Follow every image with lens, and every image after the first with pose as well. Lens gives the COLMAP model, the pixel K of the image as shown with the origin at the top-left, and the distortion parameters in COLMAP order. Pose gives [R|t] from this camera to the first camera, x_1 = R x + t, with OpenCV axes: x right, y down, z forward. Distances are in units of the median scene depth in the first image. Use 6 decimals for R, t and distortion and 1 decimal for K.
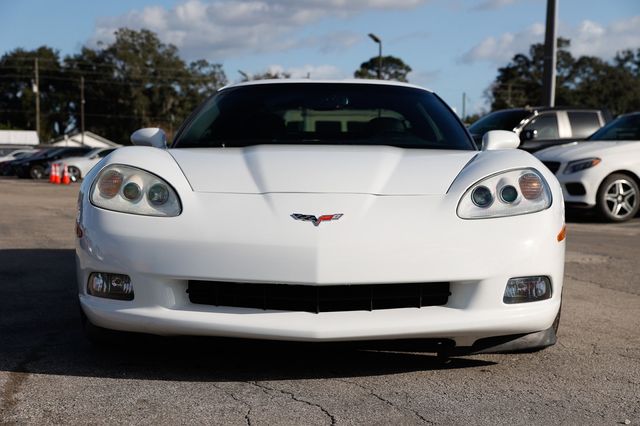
lens RADIAL K [[984.0, 0, 319.1], [0, 984.0, 213.5], [0, 0, 1]] dist [0.169743, 0.000000]
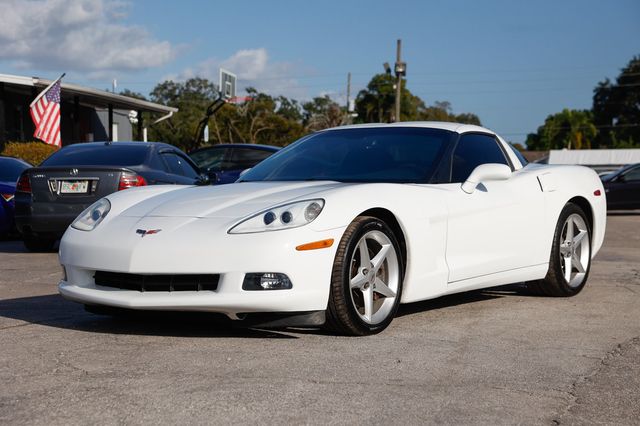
lens RADIAL K [[1243.5, 0, 323.4], [0, 1243.5, 214.9], [0, 0, 1]] dist [0.276475, 0.000000]
pose [[0.820390, -0.000855, -0.571803, 1.247445], [-0.014010, 0.999669, -0.021596, 0.015147], [0.571632, 0.025728, 0.820106, -0.440227]]
